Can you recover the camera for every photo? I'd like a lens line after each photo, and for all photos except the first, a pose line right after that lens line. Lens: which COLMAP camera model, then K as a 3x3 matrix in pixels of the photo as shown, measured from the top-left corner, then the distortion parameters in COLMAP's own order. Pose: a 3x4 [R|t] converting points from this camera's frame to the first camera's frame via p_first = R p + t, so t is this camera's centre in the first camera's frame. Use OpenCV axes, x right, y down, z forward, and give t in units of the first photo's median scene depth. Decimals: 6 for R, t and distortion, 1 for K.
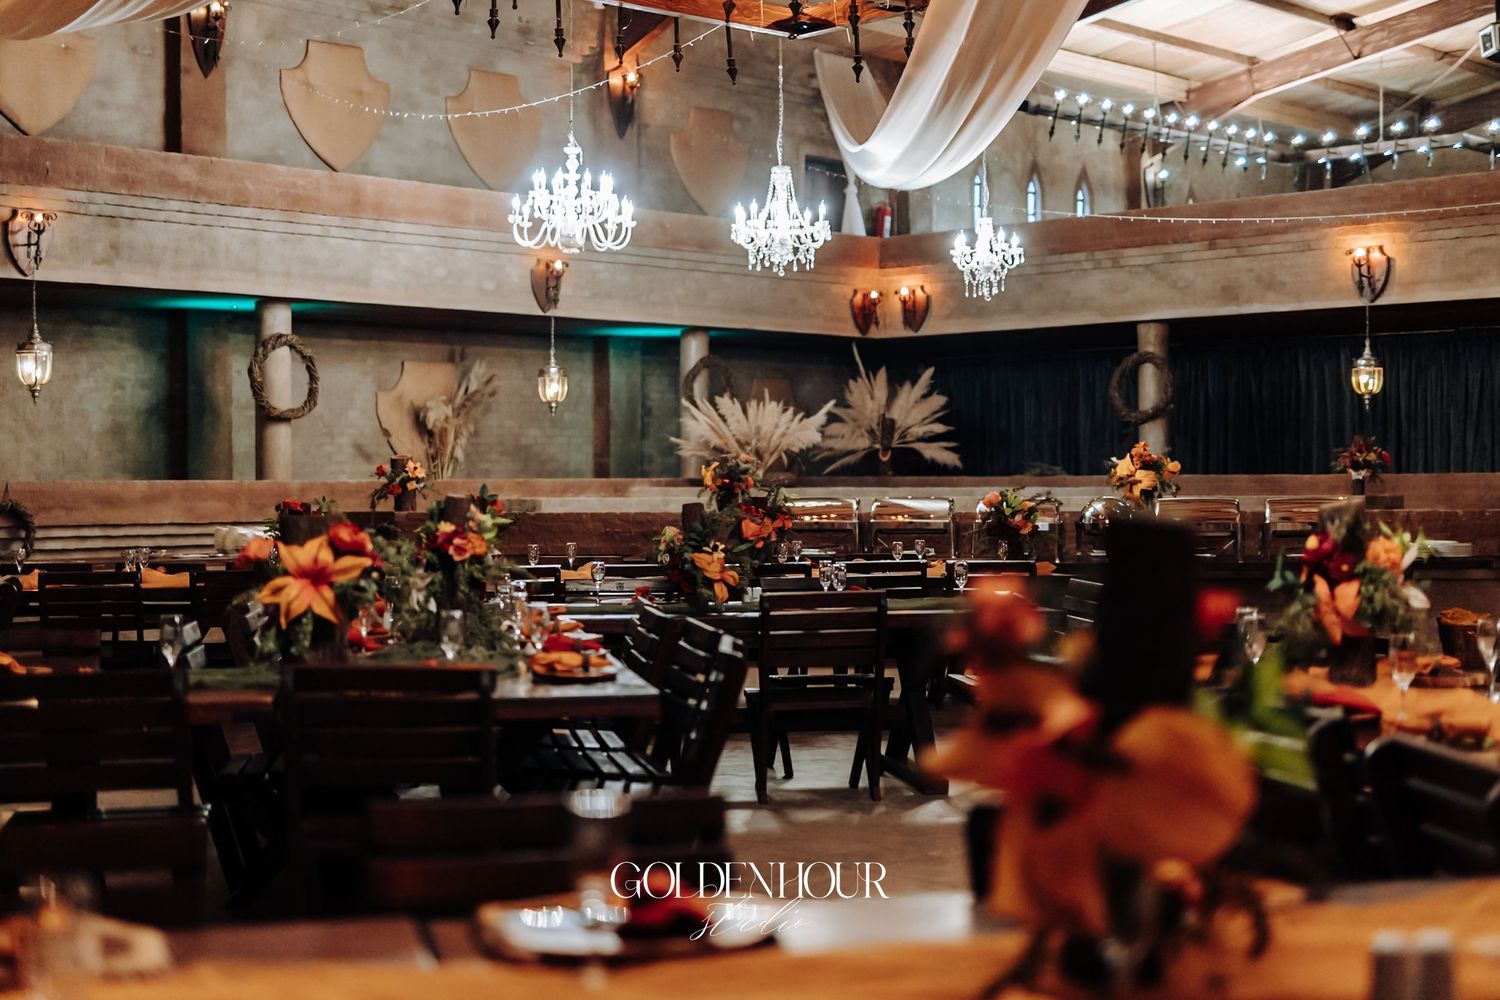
lens RADIAL K [[2183.6, 0, 750.0], [0, 2183.6, 500.0], [0, 0, 1]] dist [-0.012970, 0.009423]
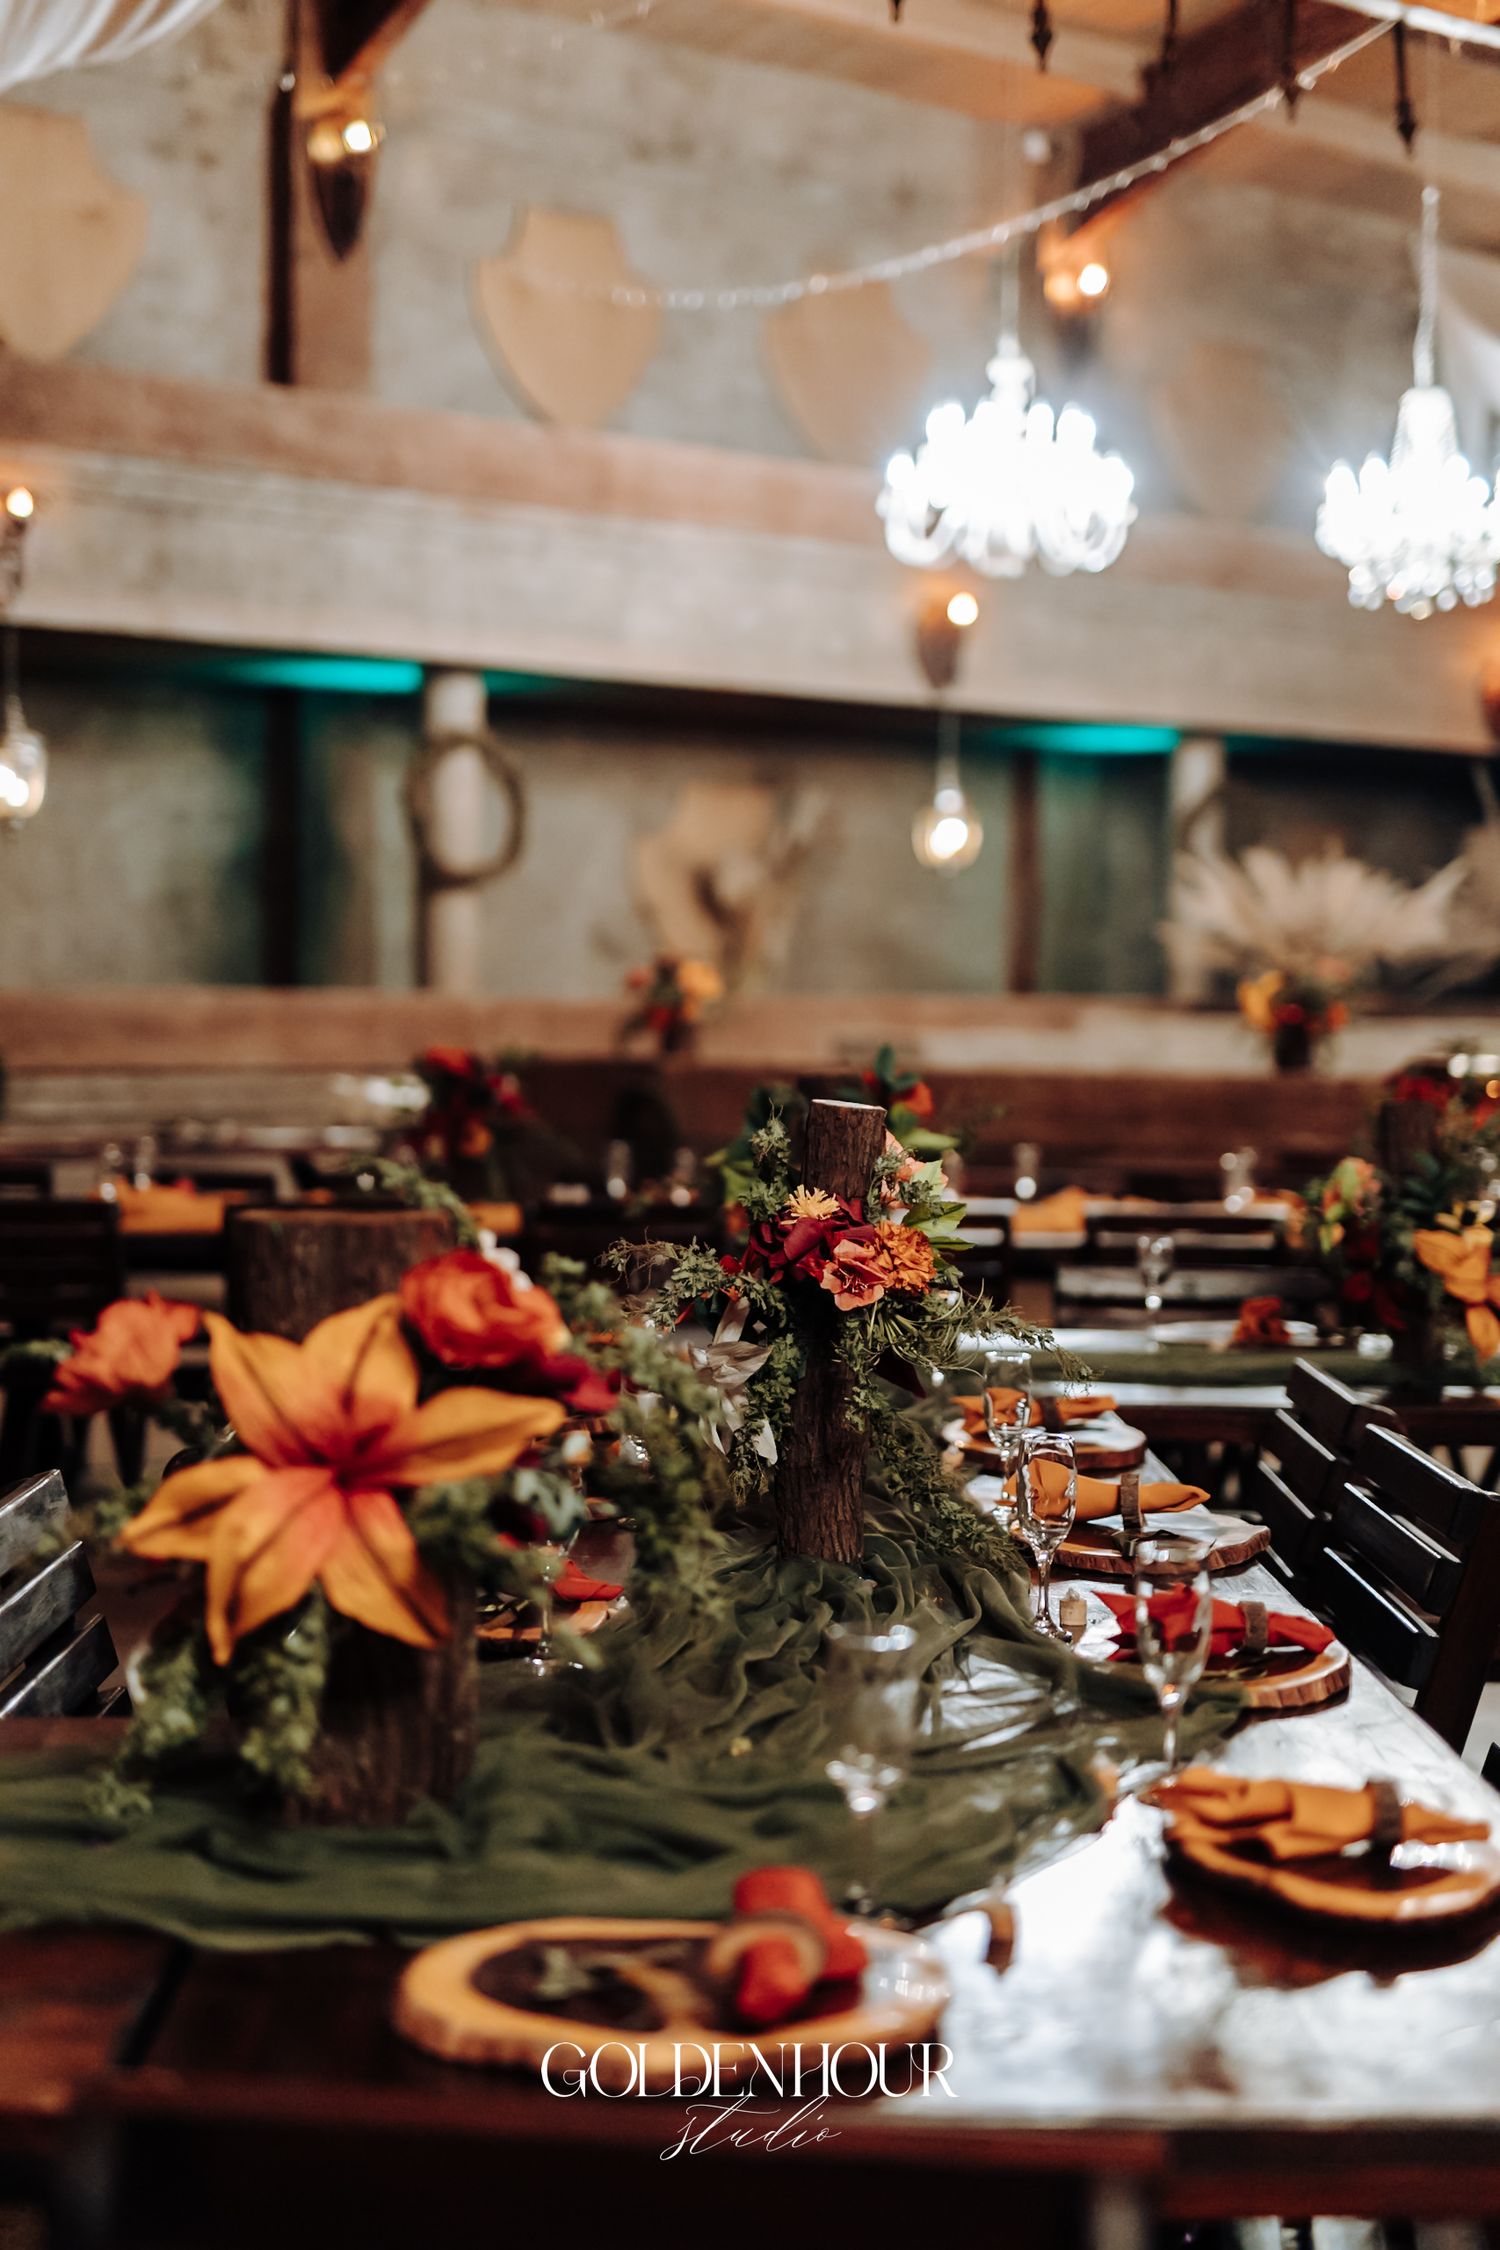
lens RADIAL K [[3328.4, 0, 750.0], [0, 3328.4, 1125.0], [0, 0, 1]] dist [0.064189, 0.020976]
pose [[0.990737, 0.023046, -0.133826, -0.030646], [-0.018800, 0.999282, 0.032908, -0.005688], [0.134489, -0.030087, 0.990458, 0.189292]]
